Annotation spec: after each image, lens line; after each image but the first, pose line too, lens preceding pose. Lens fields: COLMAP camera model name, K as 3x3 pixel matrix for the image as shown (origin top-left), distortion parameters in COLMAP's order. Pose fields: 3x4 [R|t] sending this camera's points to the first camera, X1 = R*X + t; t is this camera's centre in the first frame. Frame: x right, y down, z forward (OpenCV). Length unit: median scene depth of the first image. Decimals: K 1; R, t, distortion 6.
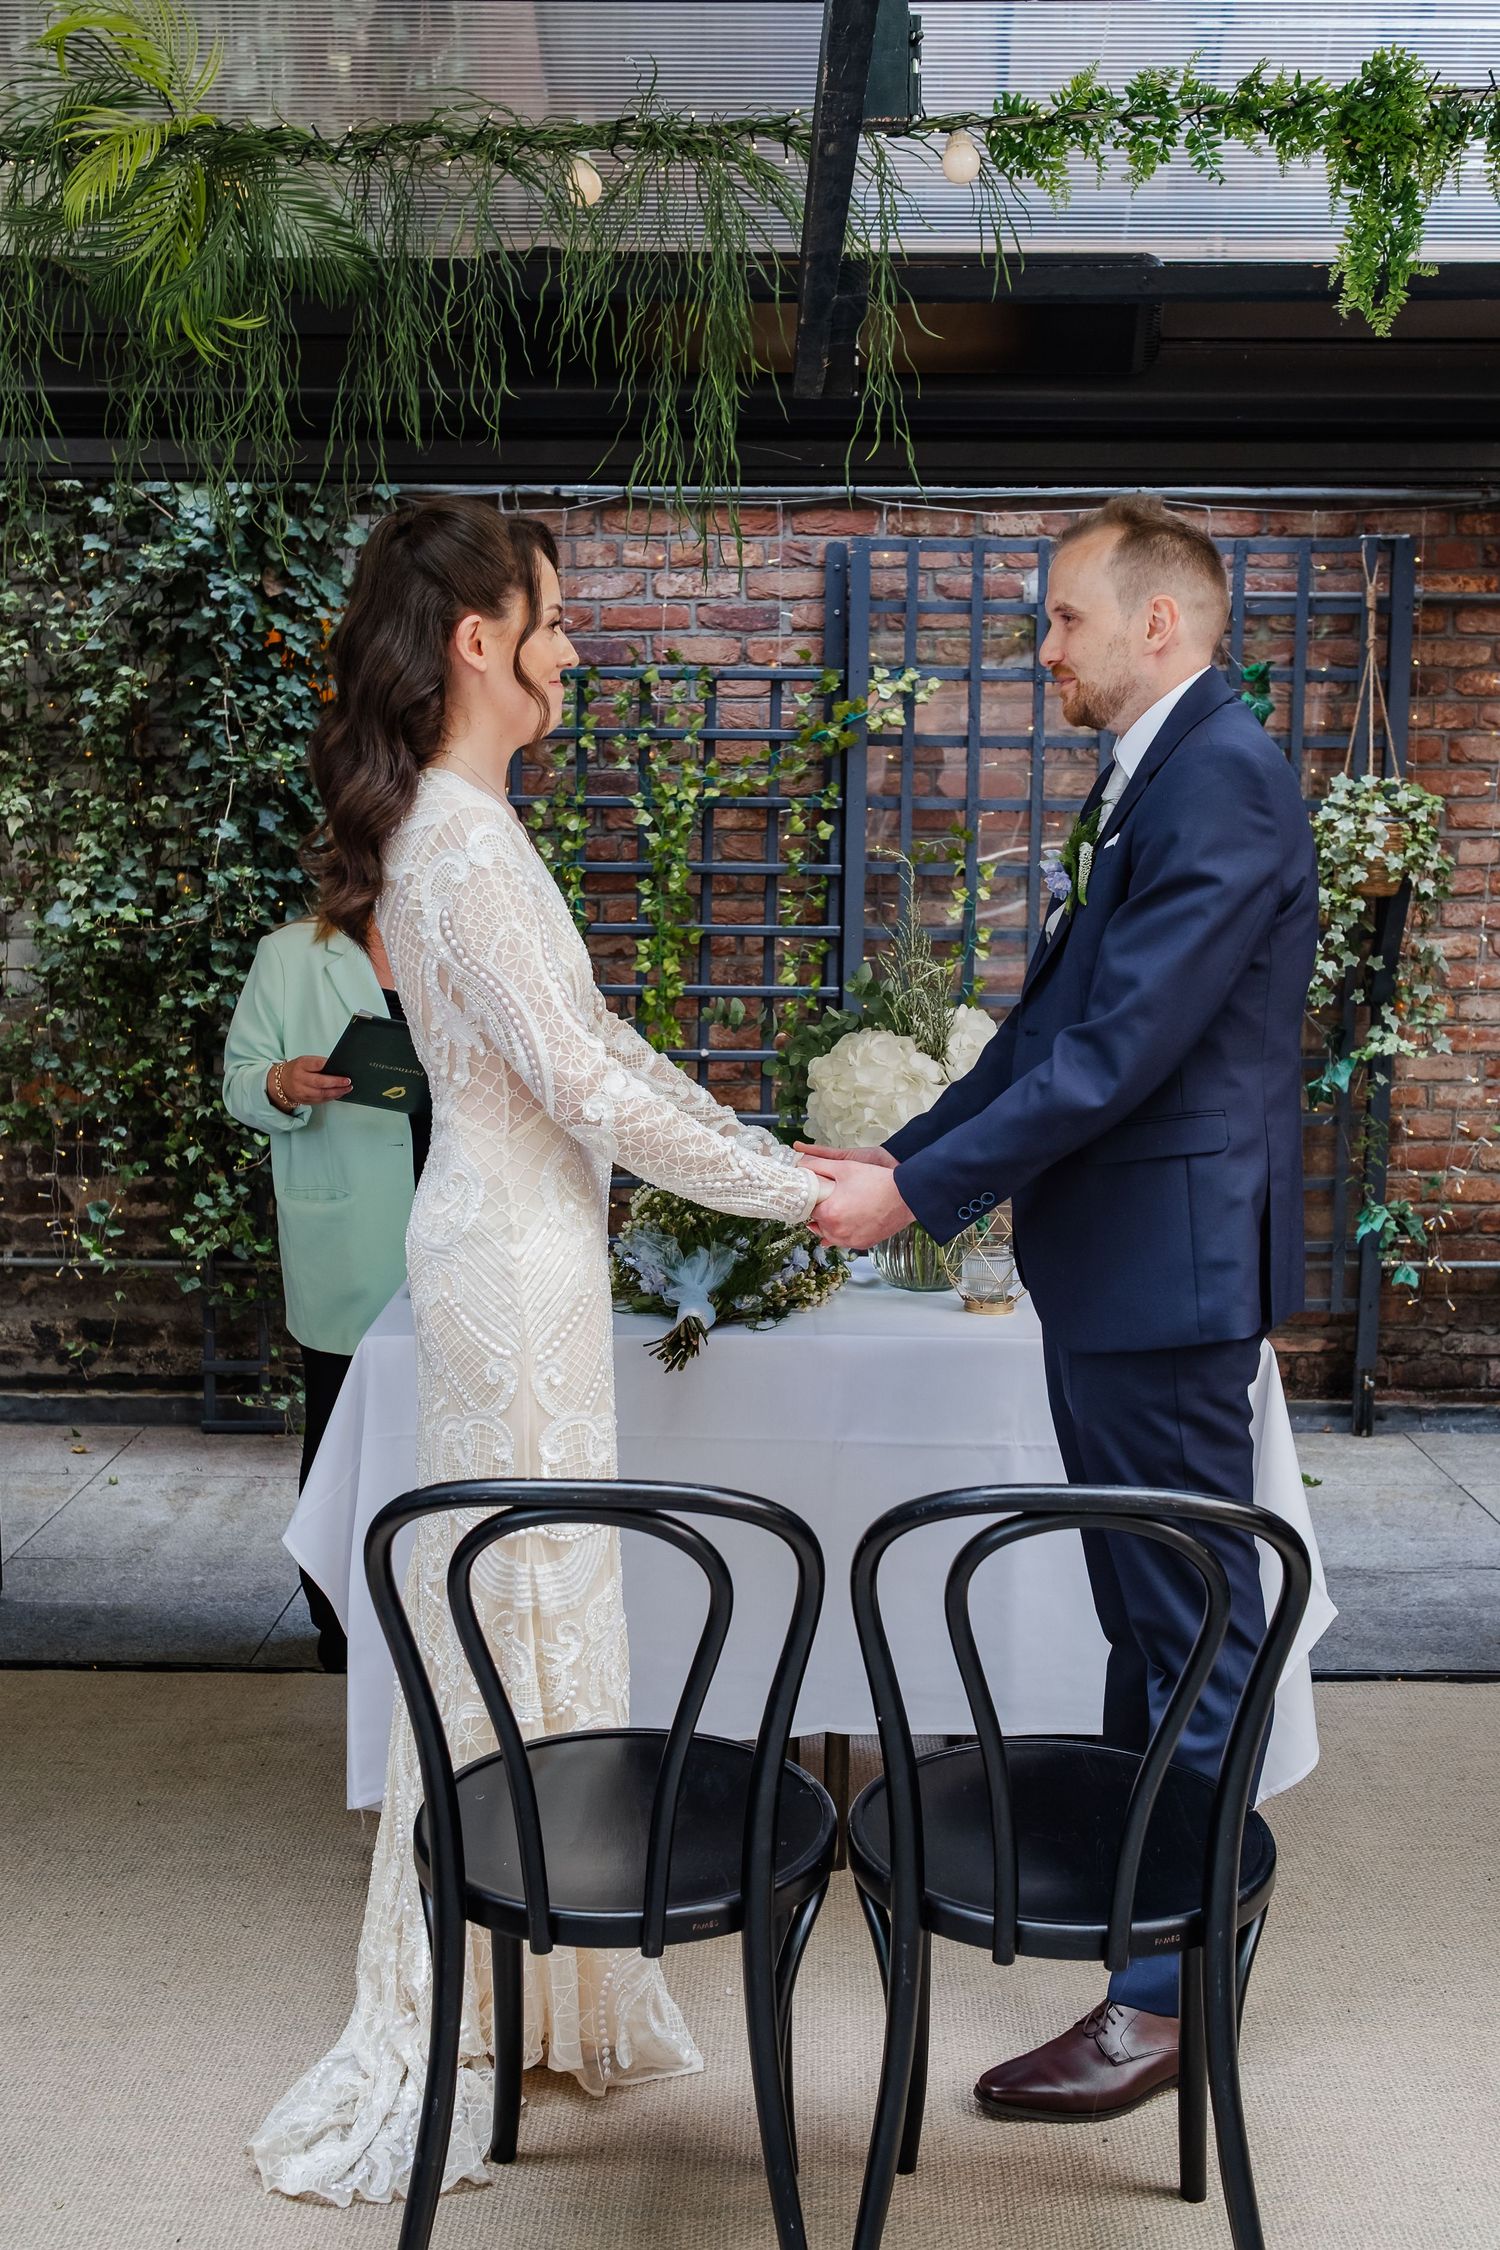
lens RADIAL K [[2363.4, 0, 763.6], [0, 2363.4, 1115.0], [0, 0, 1]] dist [0.003726, 0.000000]
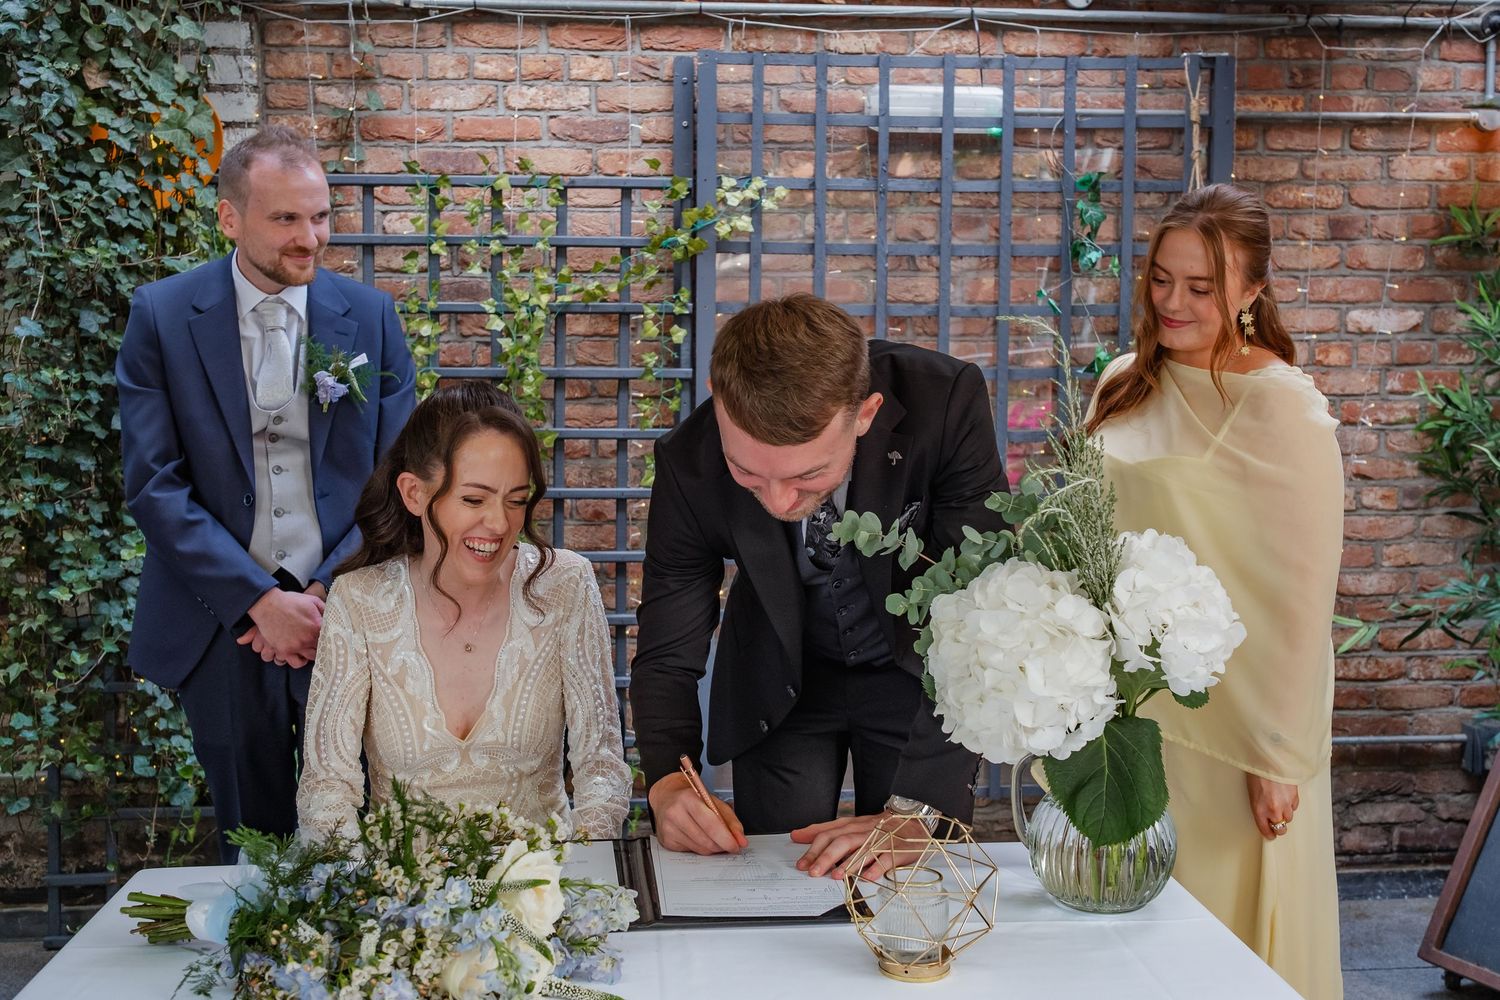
lens RADIAL K [[1575.6, 0, 774.1], [0, 1575.6, 493.7], [0, 0, 1]] dist [0.003726, 0.000000]
pose [[0.996394, -0.011591, 0.084055, 0.010485], [0.015451, 0.998849, -0.045415, -0.020883], [-0.083432, 0.046549, 0.995426, 0.330584]]
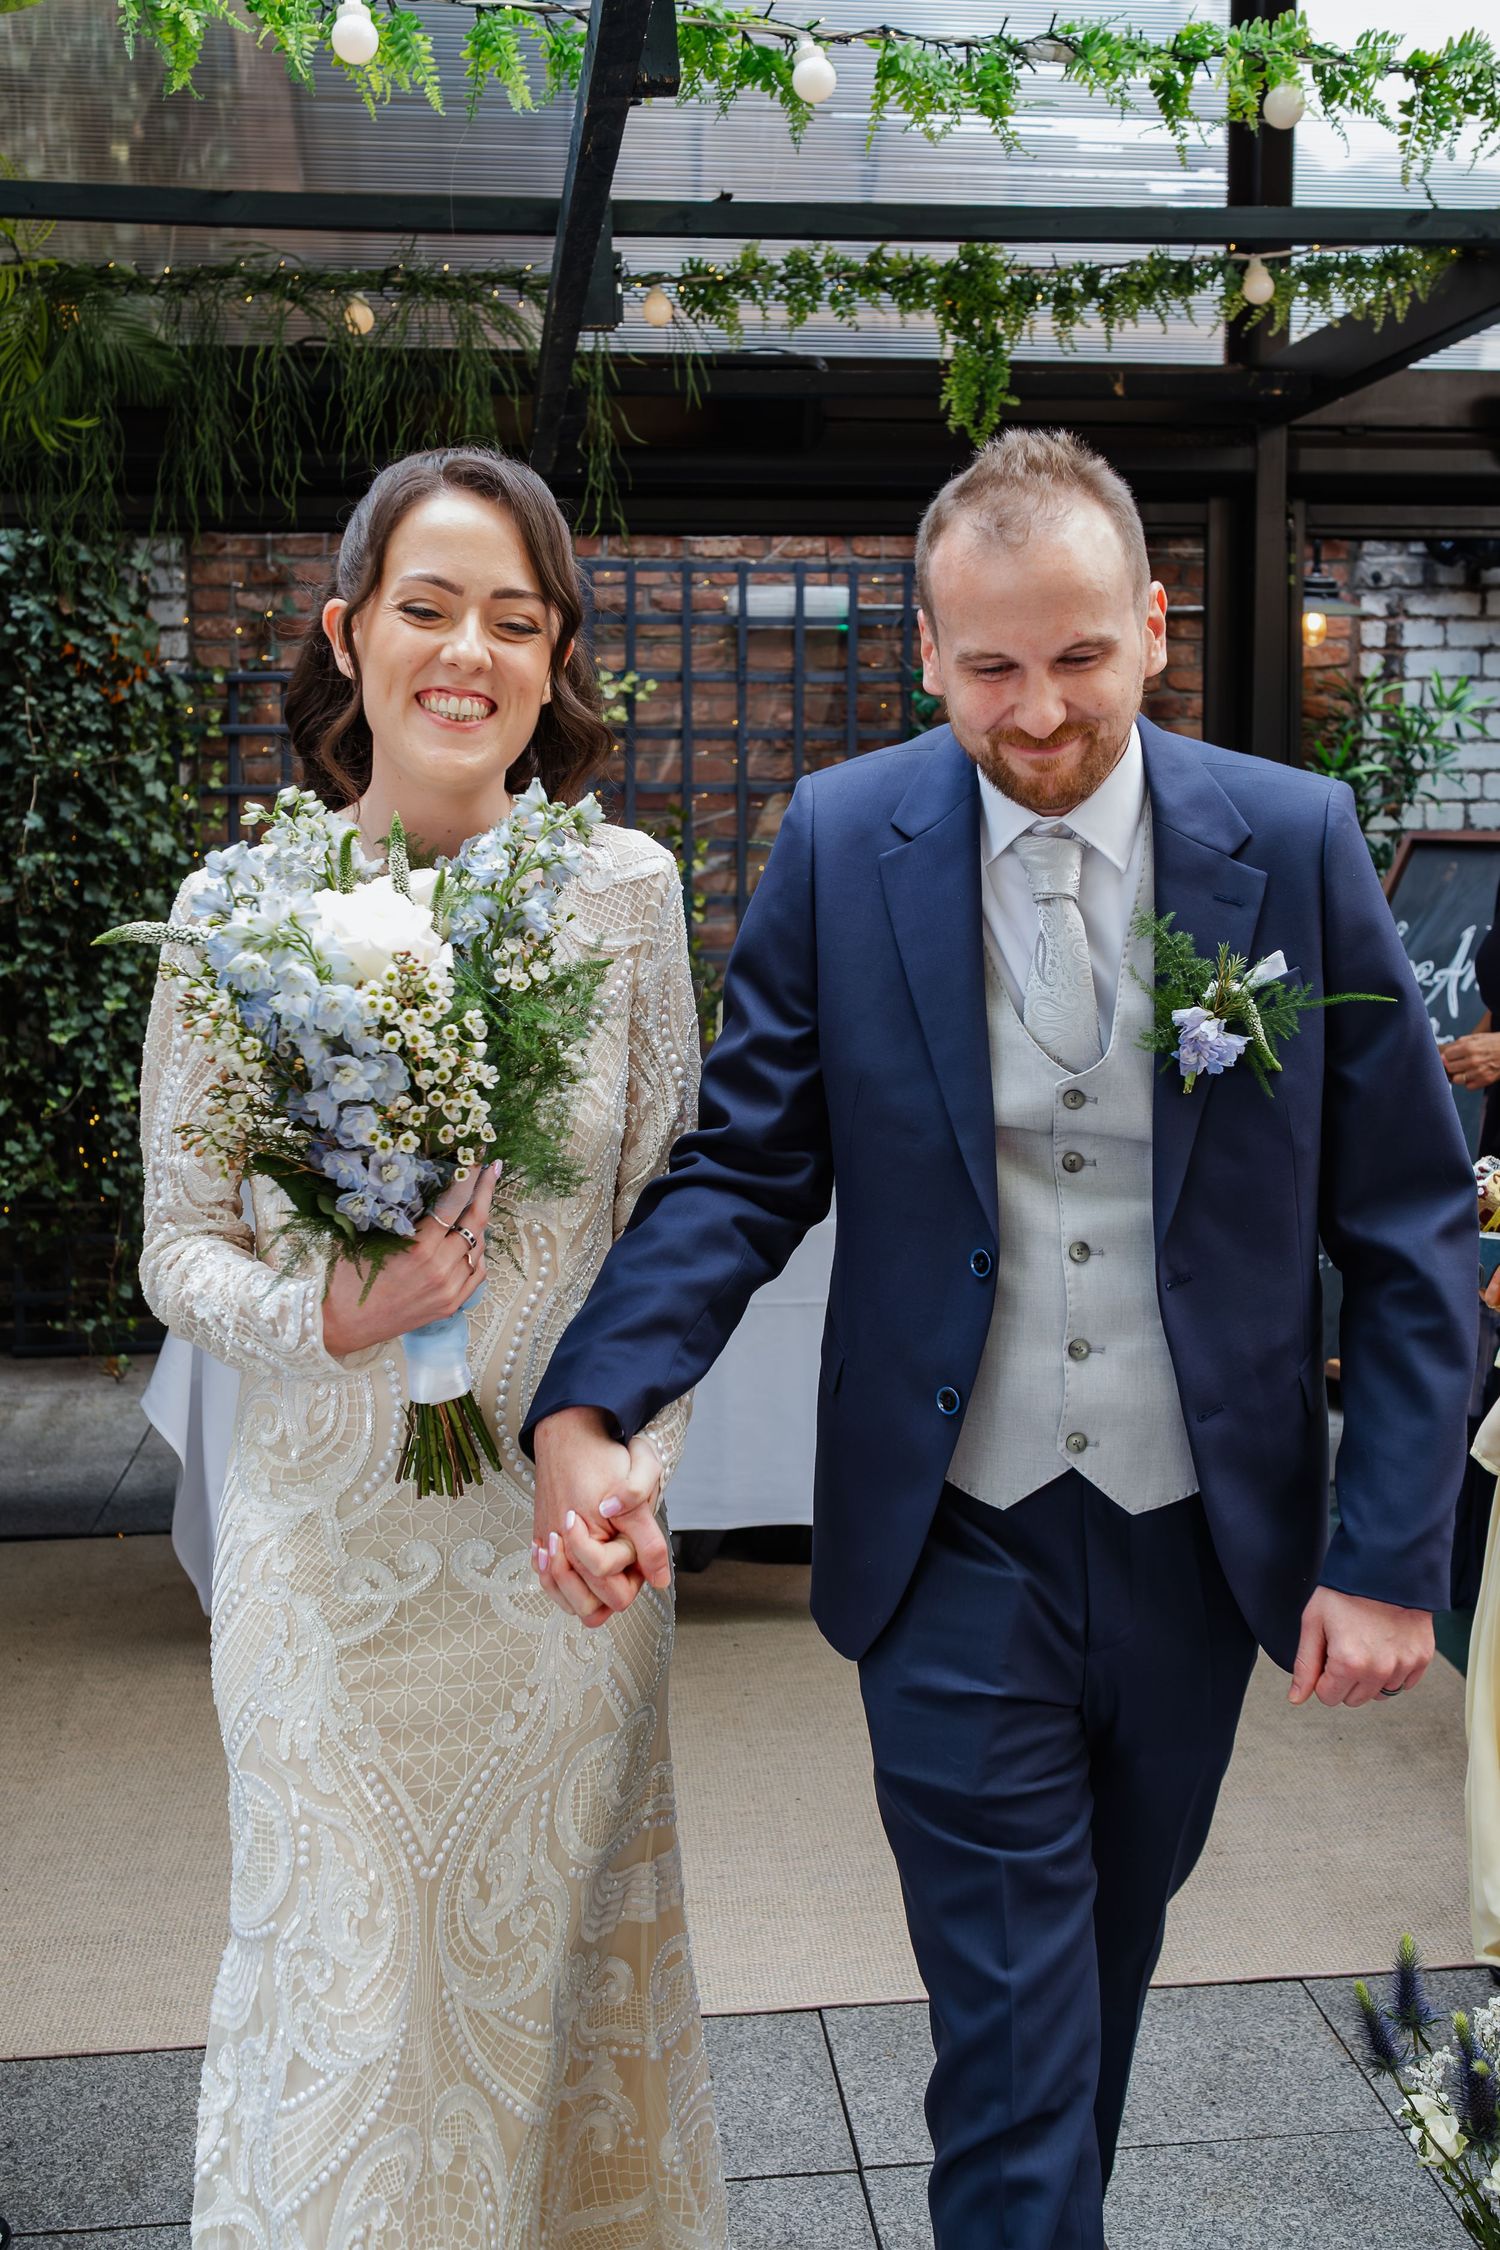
lens RADIAL K [[2363.4, 0, 806.4], [0, 2363.4, 1049.6], [0, 0, 1]] dist [0.003726, 0.000000]
pose [[0.991252, -0.024670, 0.129655, -0.007495], [0.025645, 0.999654, -0.005853, 0.005561], [-0.129465, 0.009127, 0.991542, -0.163213]]
